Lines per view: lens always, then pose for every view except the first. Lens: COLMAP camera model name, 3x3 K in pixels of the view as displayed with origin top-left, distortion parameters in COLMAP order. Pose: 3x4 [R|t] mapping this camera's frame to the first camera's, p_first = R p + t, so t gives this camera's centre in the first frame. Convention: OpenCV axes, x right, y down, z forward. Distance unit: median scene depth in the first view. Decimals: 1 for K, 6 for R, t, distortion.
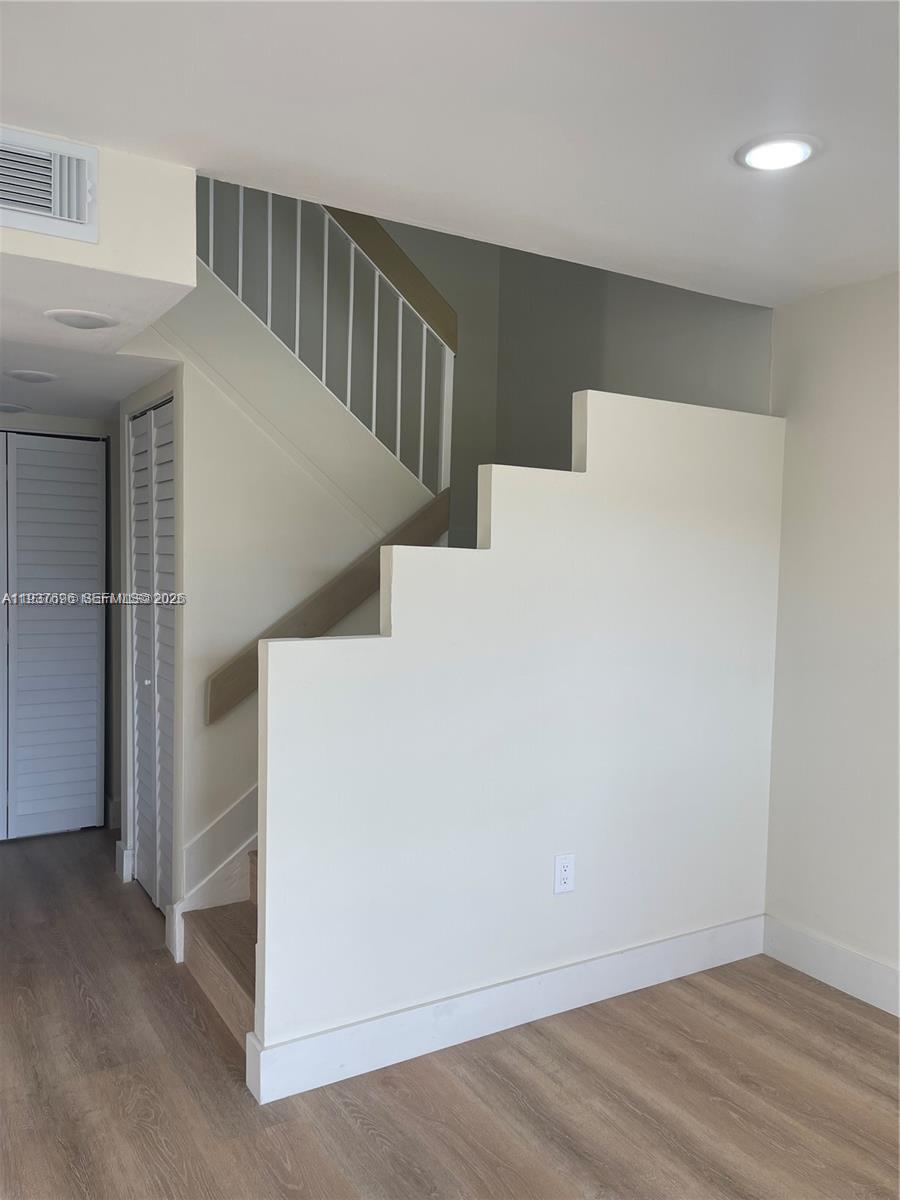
lens RADIAL K [[902.4, 0, 449.1], [0, 902.4, 599.4], [0, 0, 1]] dist [0.049626, -0.065331]
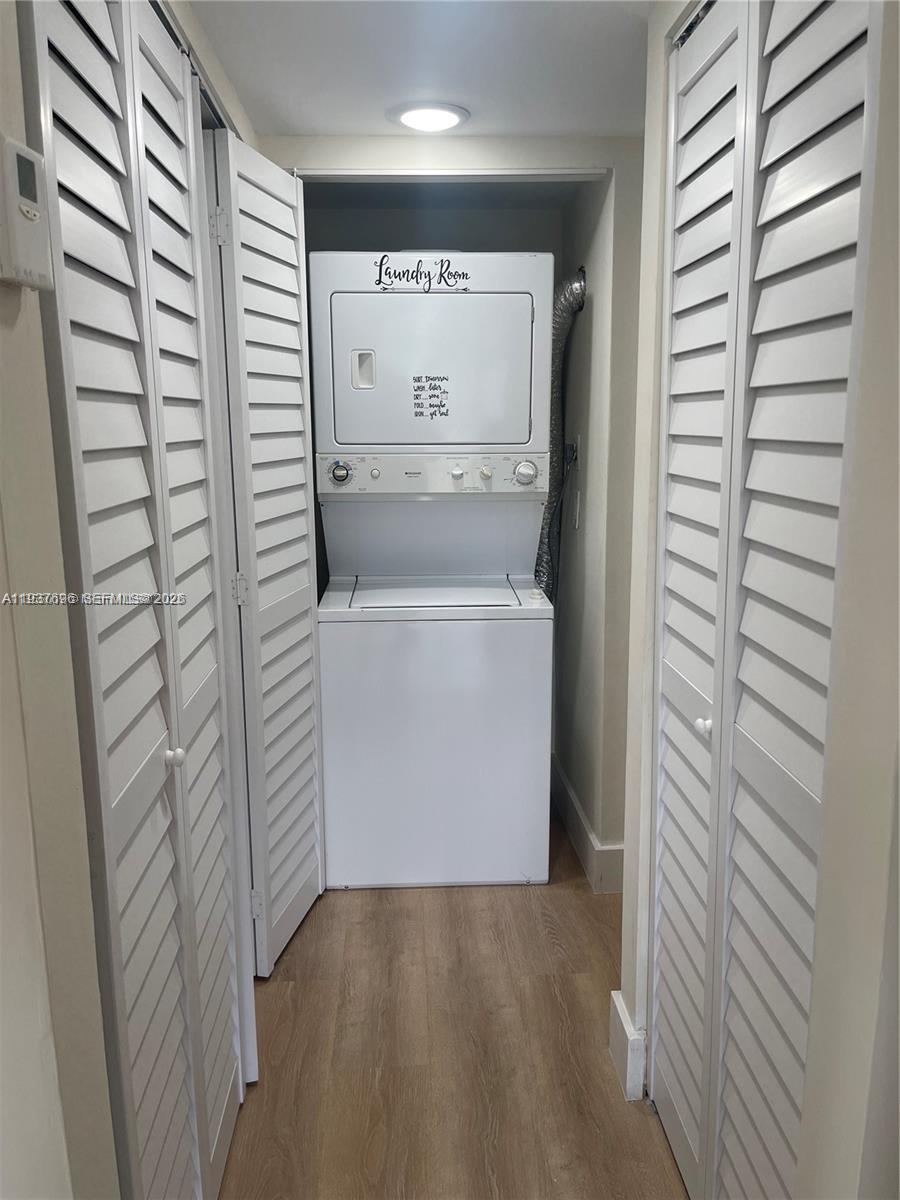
lens RADIAL K [[902.4, 0, 452.1], [0, 902.4, 594.5], [0, 0, 1]] dist [0.049626, -0.065331]
pose [[0.878129, 0.071002, -0.473127, -0.230603], [-0.001223, 0.989256, 0.146187, -0.023343], [0.478423, -0.127792, 0.868781, 0.572643]]
